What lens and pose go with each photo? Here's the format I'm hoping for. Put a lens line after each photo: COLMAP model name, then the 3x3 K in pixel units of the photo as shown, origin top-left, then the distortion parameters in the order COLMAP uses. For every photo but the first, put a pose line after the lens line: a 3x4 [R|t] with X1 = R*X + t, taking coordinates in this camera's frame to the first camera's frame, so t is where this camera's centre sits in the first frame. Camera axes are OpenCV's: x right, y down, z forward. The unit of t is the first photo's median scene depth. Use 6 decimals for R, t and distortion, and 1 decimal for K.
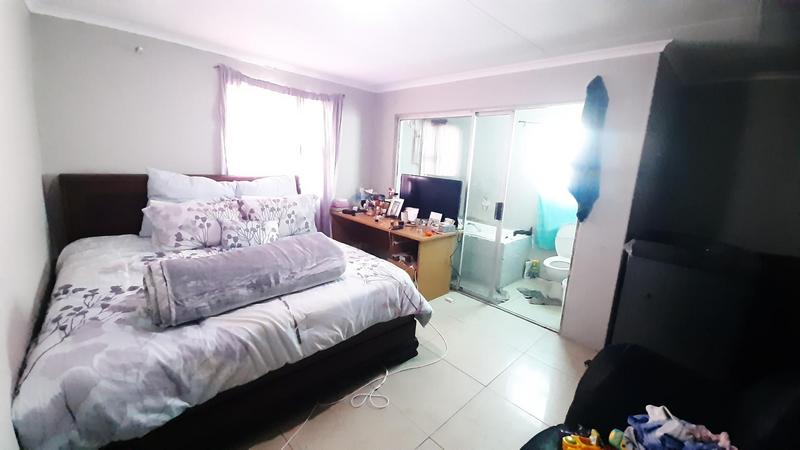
lens RADIAL K [[310.9, 0, 405.2], [0, 310.9, 214.6], [0, 0, 1]] dist [-0.006755, -0.000618]
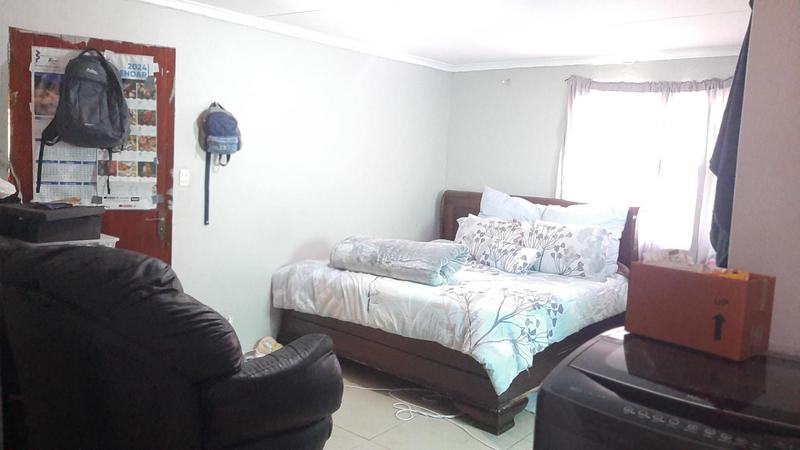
lens RADIAL K [[612.1, 0, 401.0], [0, 612.1, 224.6], [0, 0, 1]] dist [0.040673, -0.075644]
pose [[0.119221, 0.049134, -0.991651, 1.135058], [-0.222165, 0.974770, 0.021588, -0.000040], [0.967693, 0.217737, 0.127129, 0.409313]]
